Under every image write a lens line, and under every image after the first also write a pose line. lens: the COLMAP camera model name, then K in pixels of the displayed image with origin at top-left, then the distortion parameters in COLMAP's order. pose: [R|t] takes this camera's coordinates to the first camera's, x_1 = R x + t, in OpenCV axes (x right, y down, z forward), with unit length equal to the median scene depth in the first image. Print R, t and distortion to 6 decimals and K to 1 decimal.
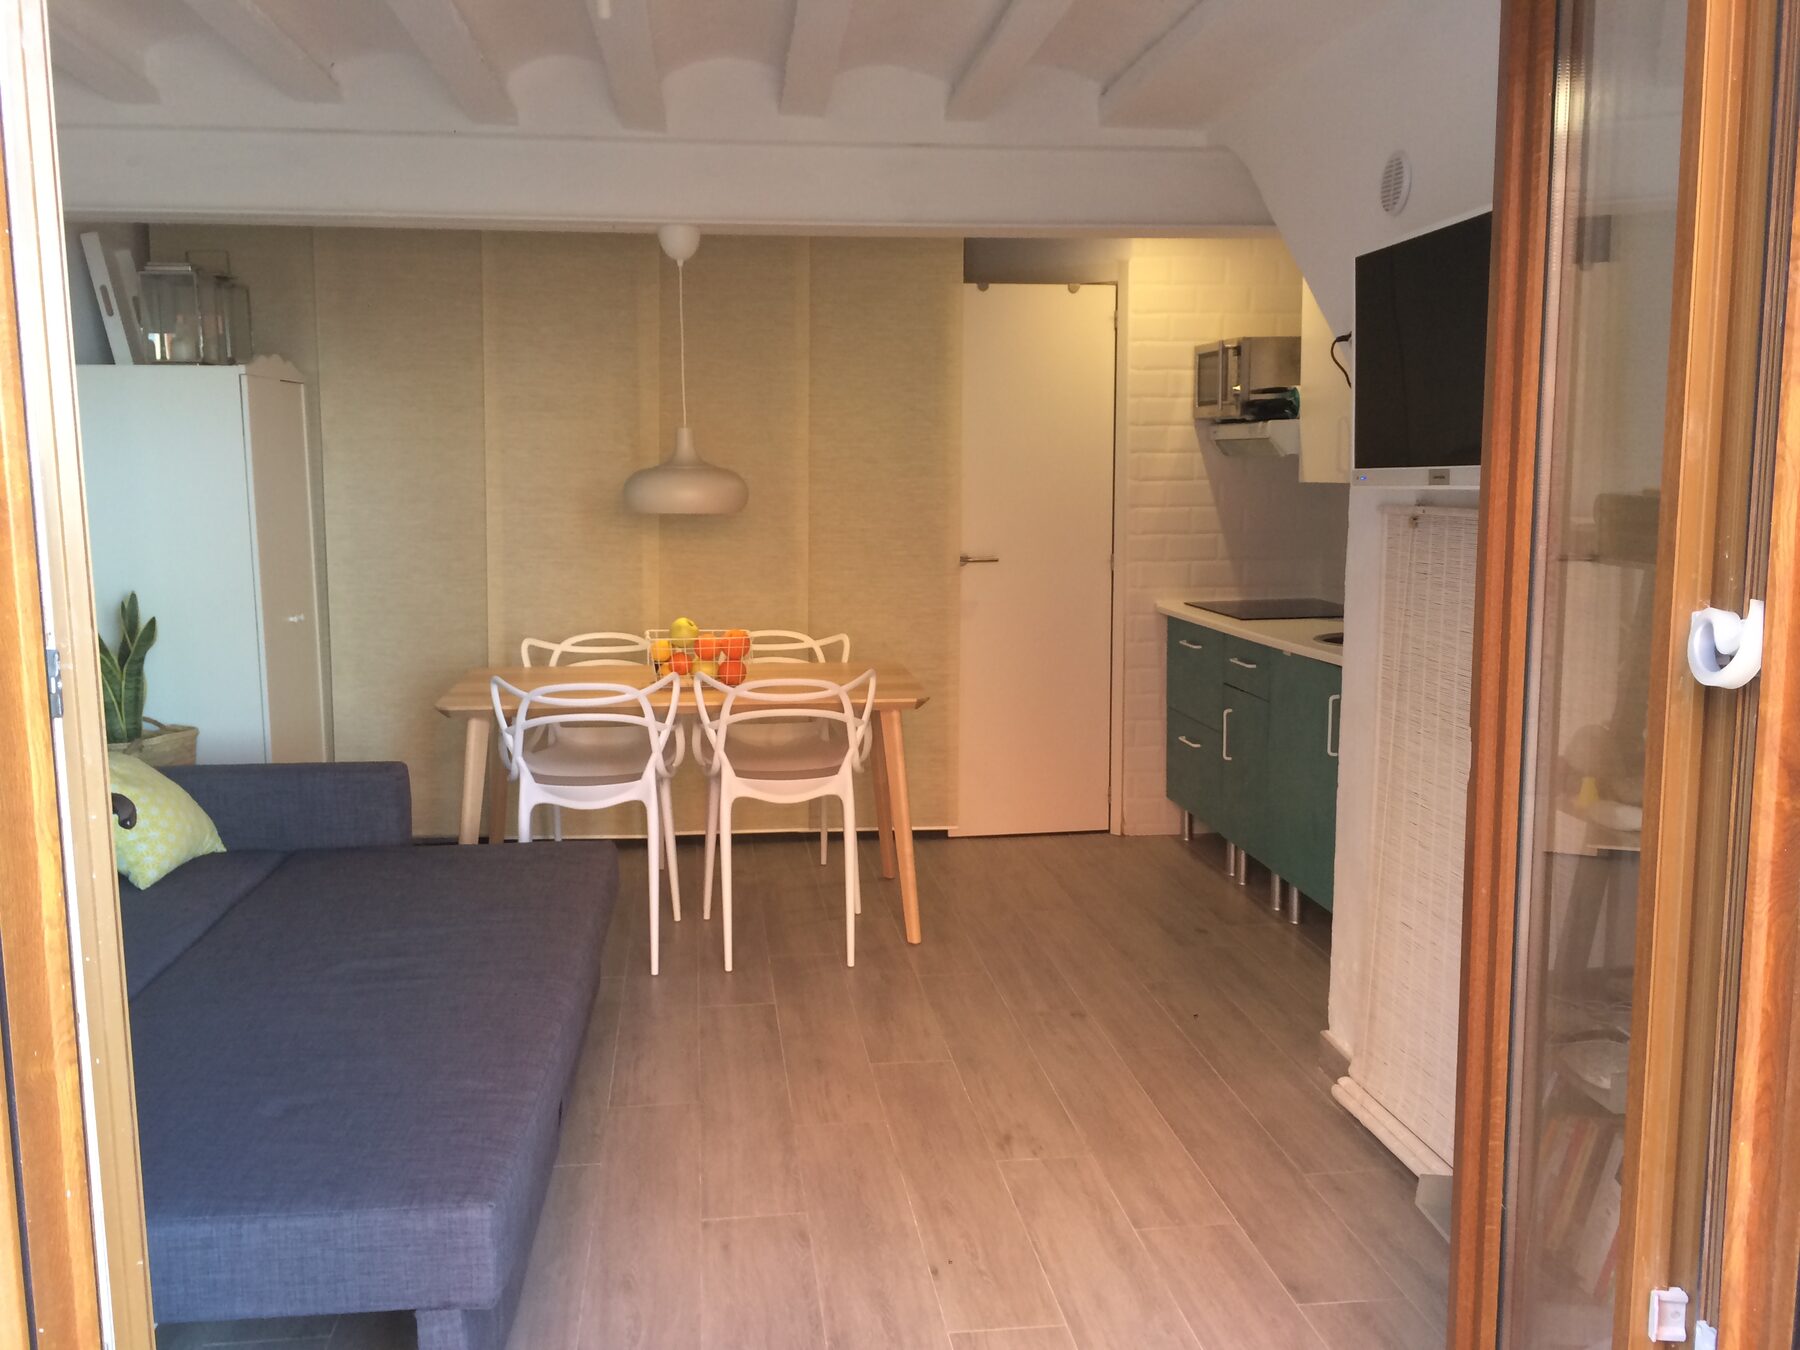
lens RADIAL K [[1553.5, 0, 902.9], [0, 1553.5, 668.8], [0, 0, 1]] dist [0.075840, -0.007124]
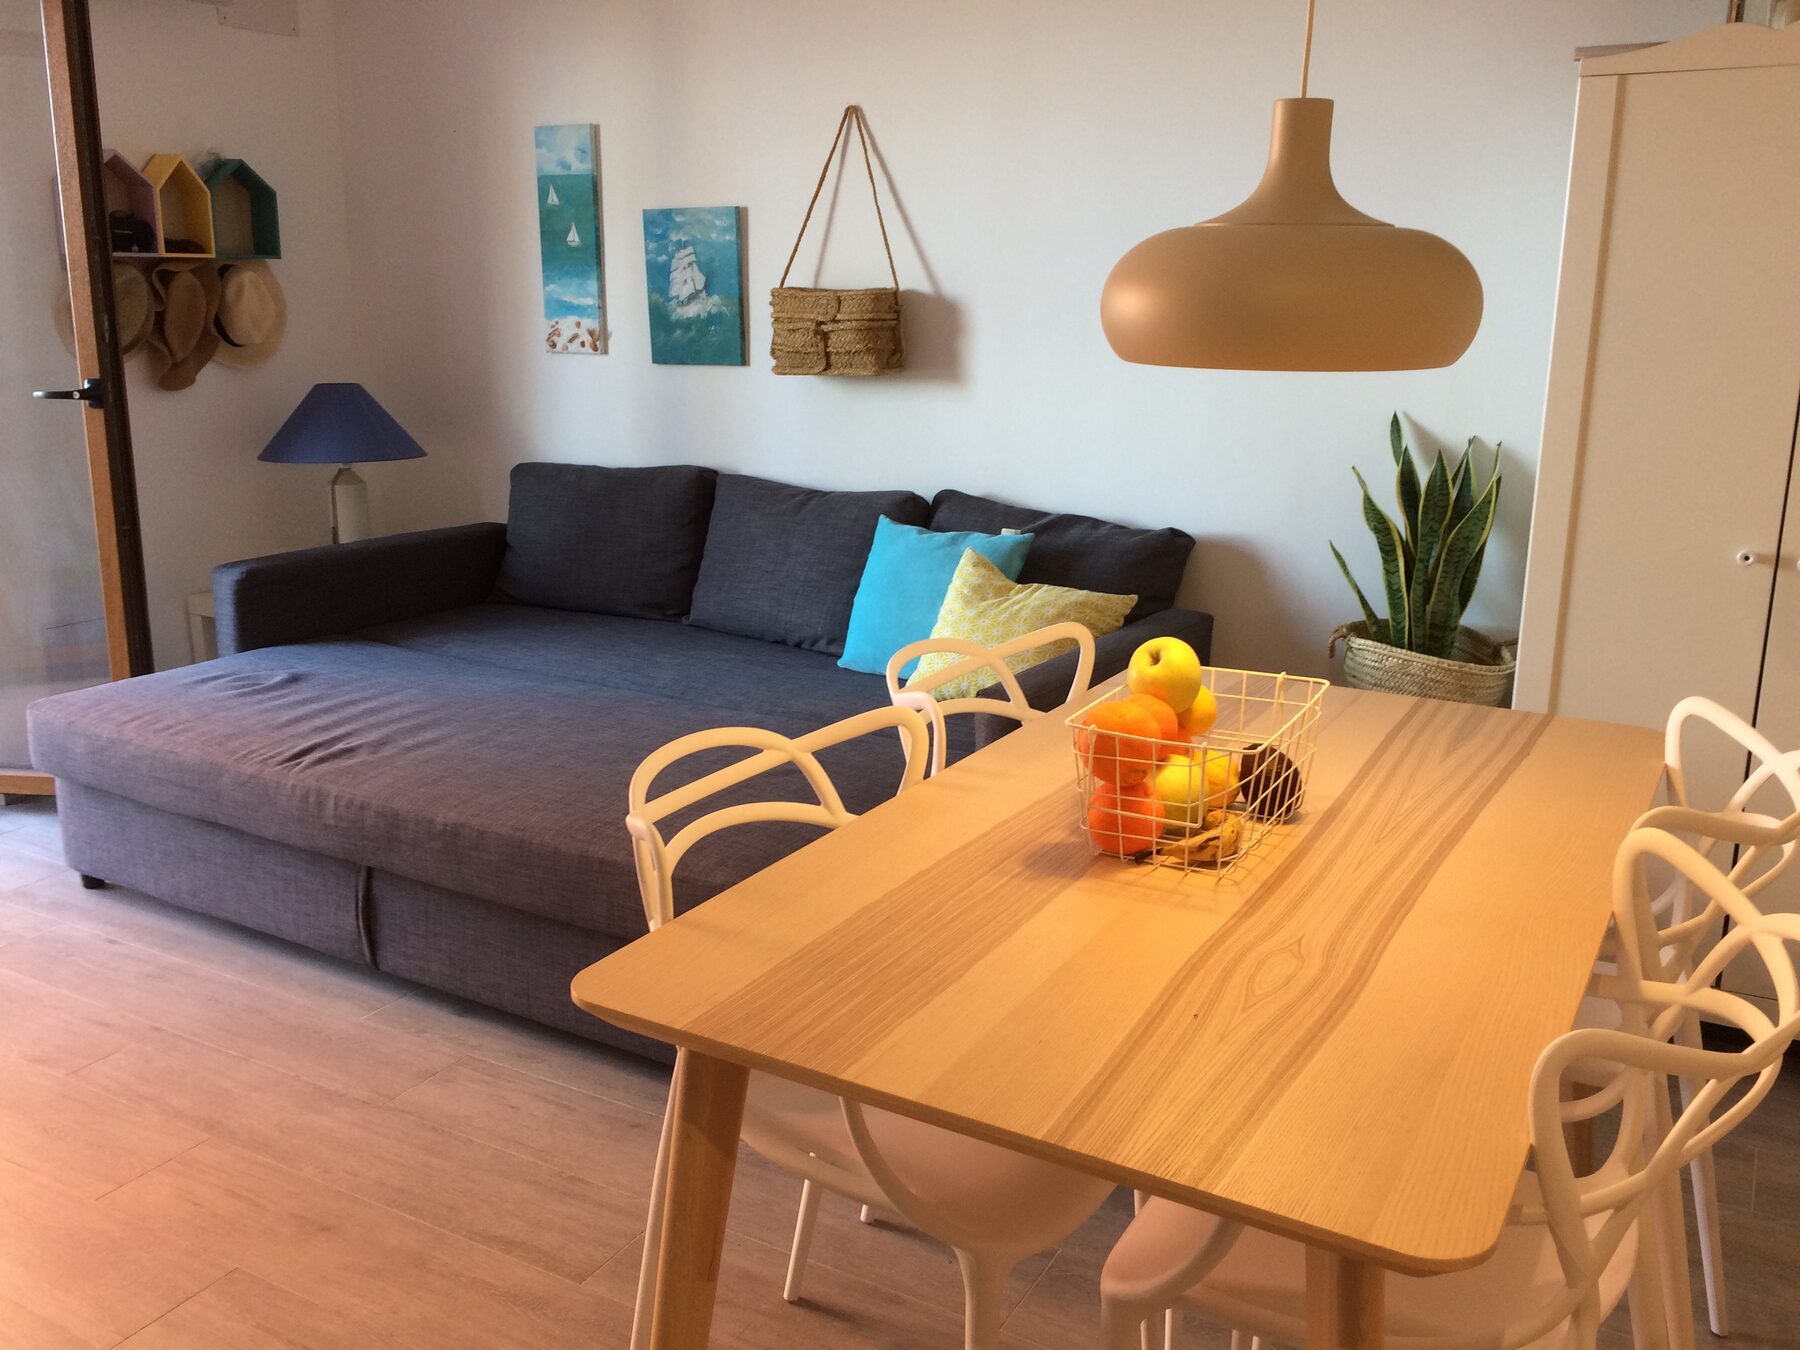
lens RADIAL K [[1553.5, 0, 902.9], [0, 1553.5, 668.8], [0, 0, 1]] dist [0.075840, -0.007124]
pose [[-0.618411, 0.166566, -0.768000, 0.204322], [-0.115991, 0.947229, 0.298837, -0.138086], [0.777248, 0.273885, -0.566457, 1.227108]]
